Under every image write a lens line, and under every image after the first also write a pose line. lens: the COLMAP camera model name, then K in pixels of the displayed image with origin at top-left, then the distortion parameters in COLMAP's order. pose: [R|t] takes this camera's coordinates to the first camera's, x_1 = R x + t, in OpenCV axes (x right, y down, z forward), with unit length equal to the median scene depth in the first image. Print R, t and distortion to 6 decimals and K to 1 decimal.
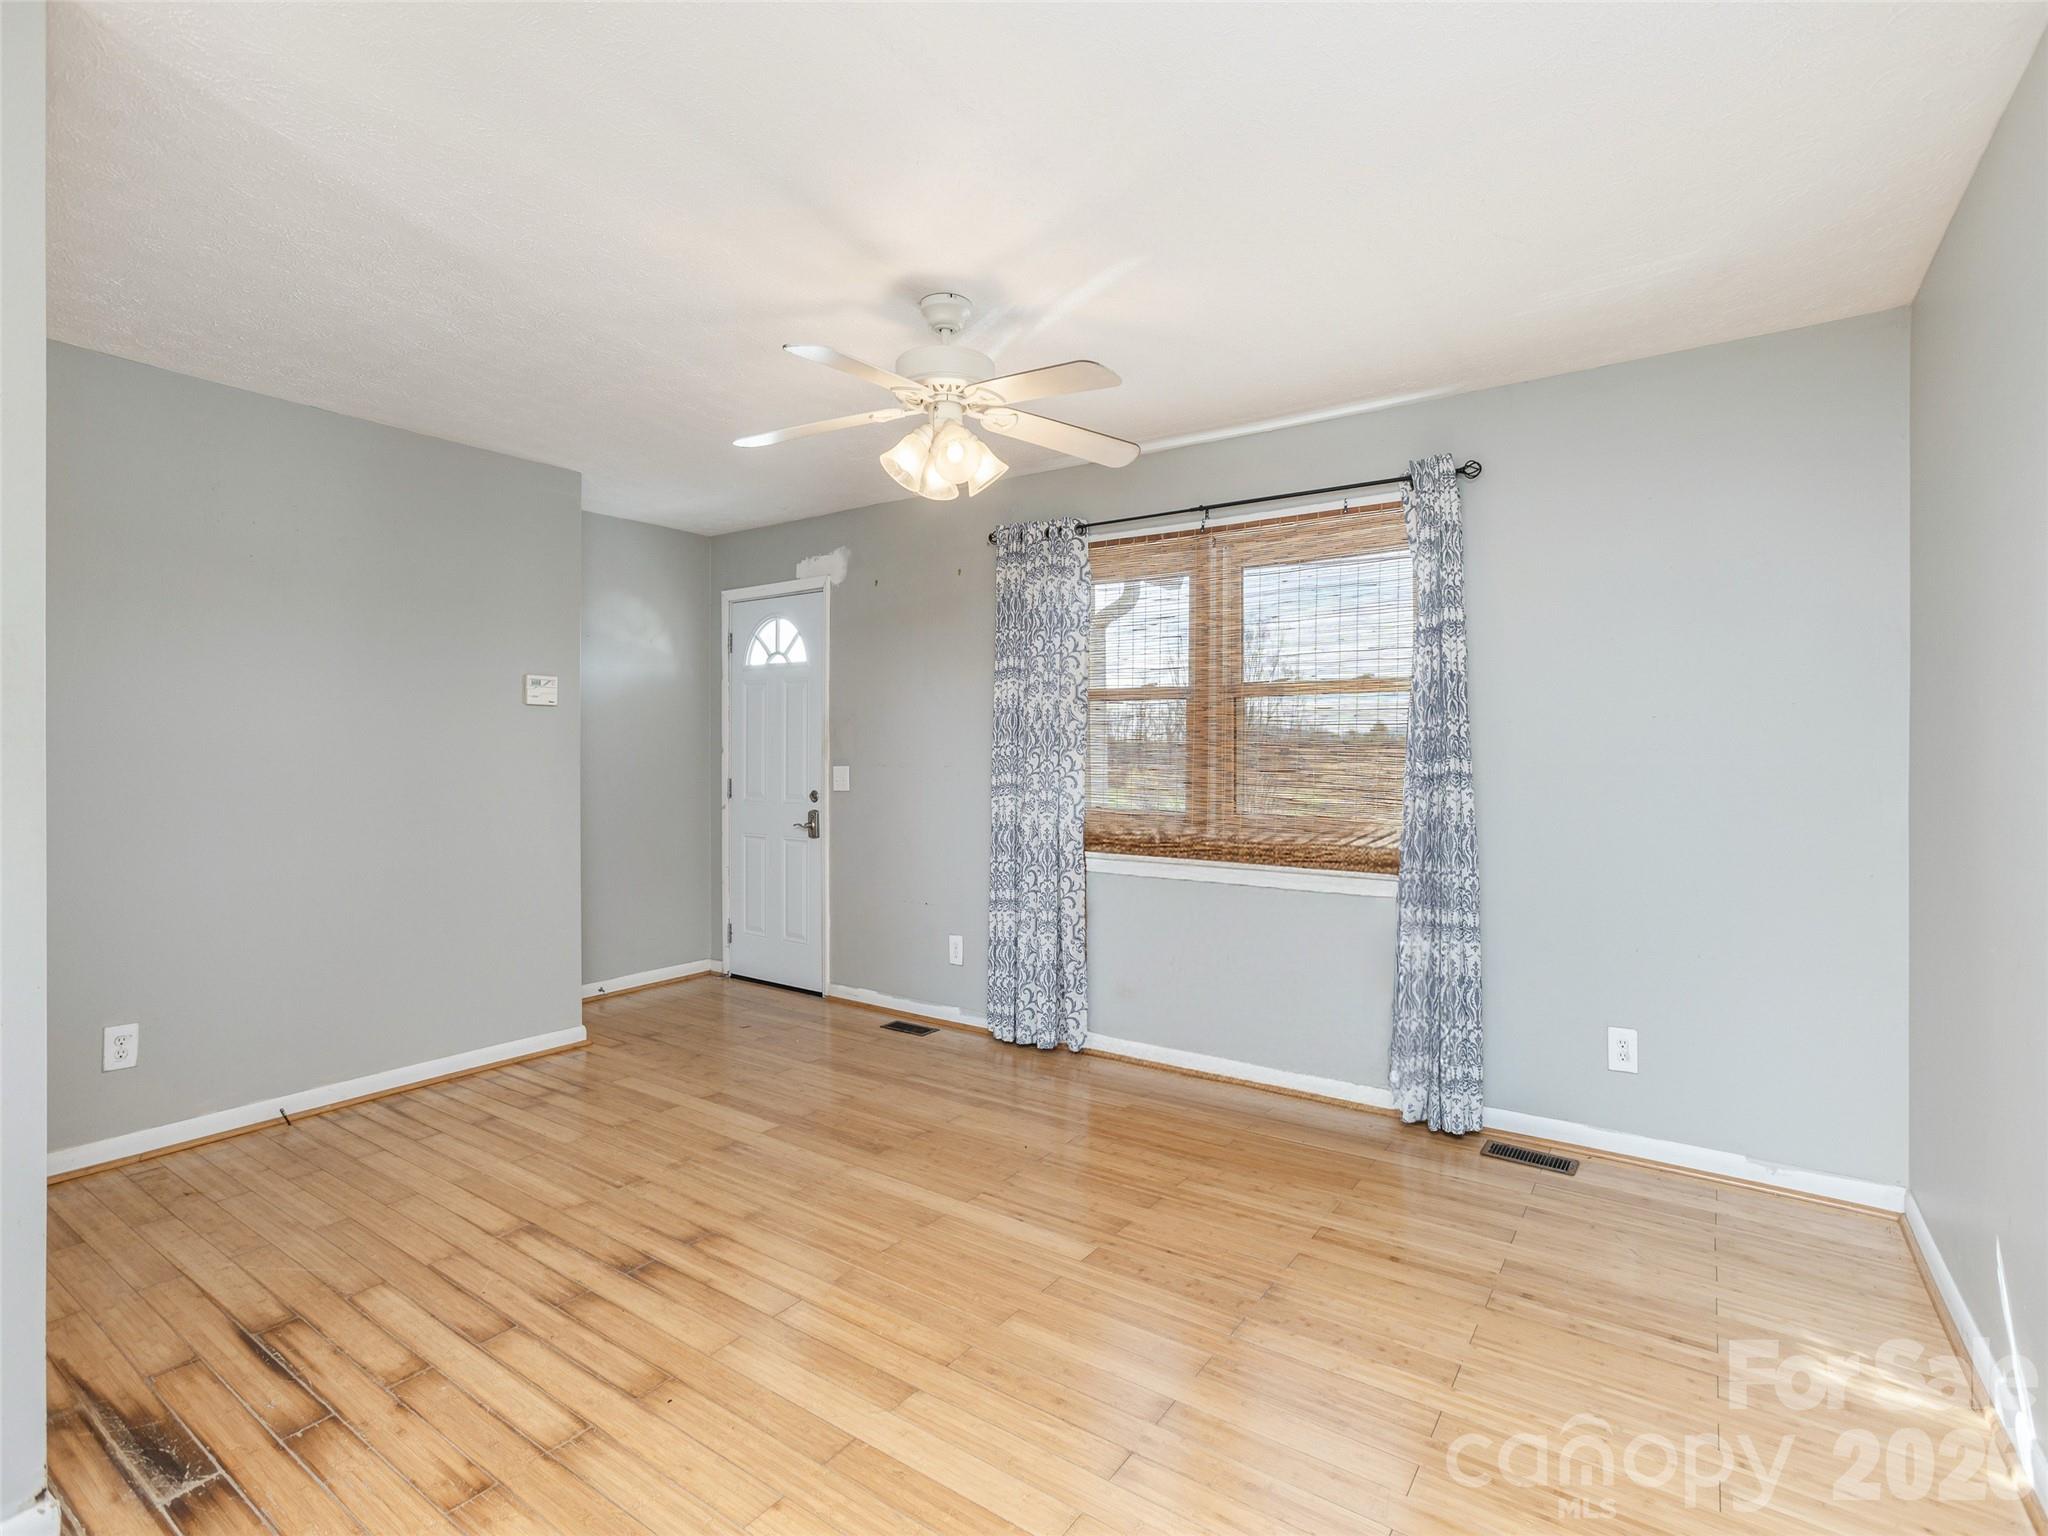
lens RADIAL K [[1008.3, 0, 1024.0], [0, 1008.3, 768.0], [0, 0, 1]] dist [0.000780, 0.000614]
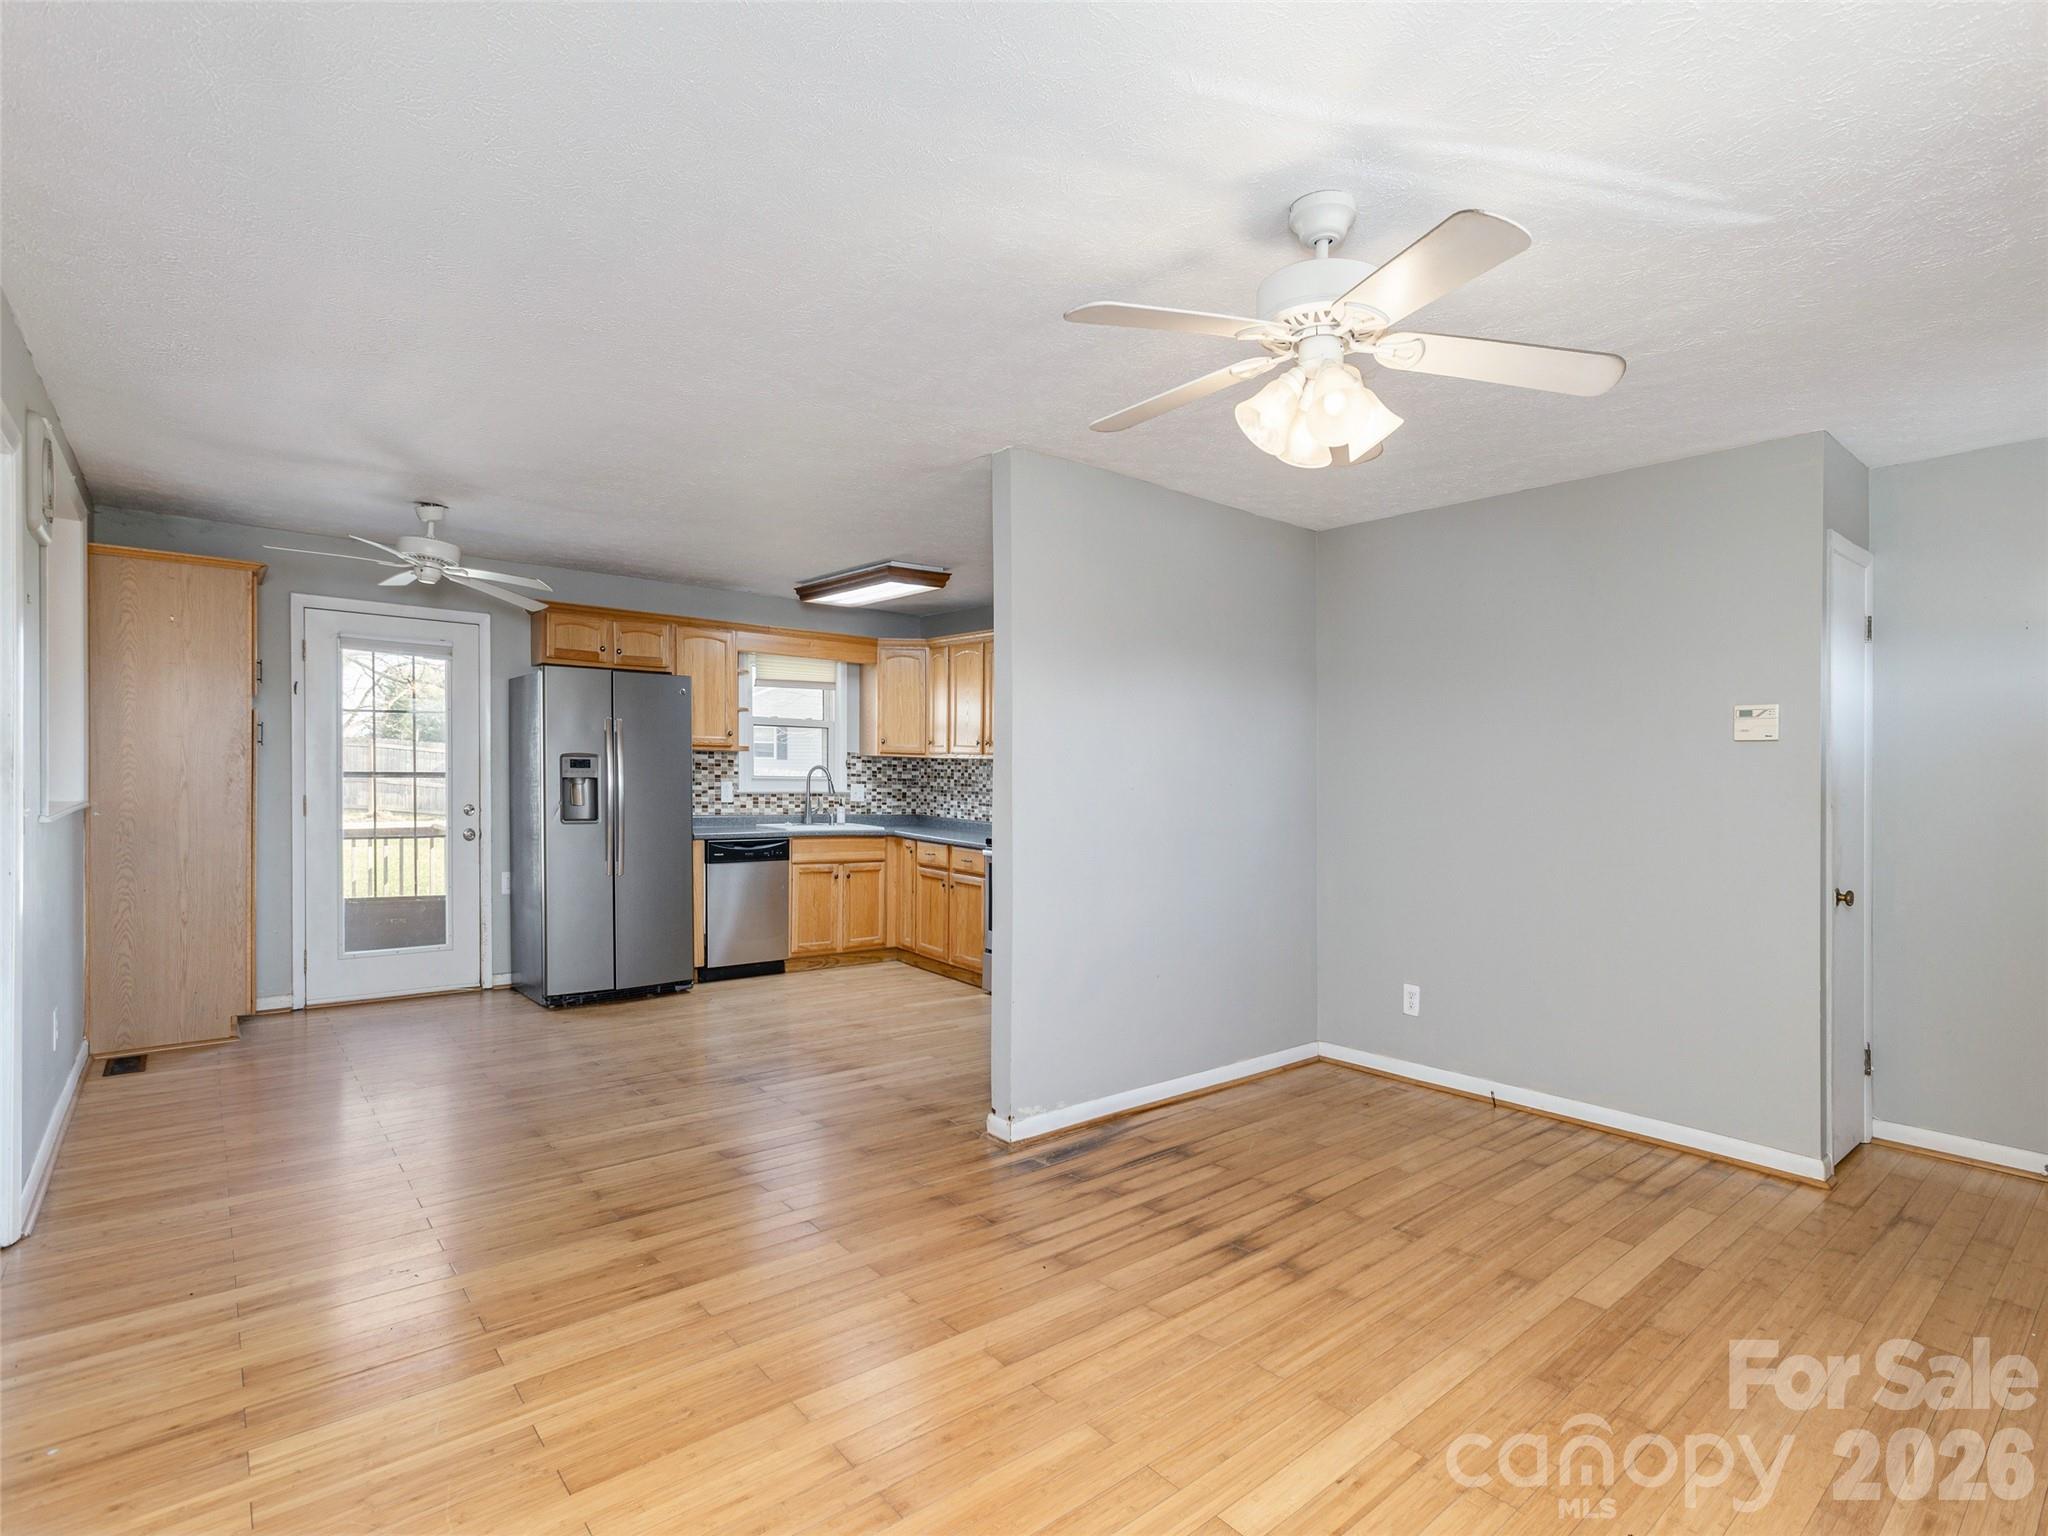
lens RADIAL K [[1051.9, 0, 1024.0], [0, 1051.9, 768.0], [0, 0, 1]] dist [0.012390, -0.000047]
pose [[-0.234536, -0.002754, -0.972103, 0.628129], [-0.035618, 0.999349, 0.005762, -0.029421], [0.971455, 0.035976, -0.234482, 0.780750]]
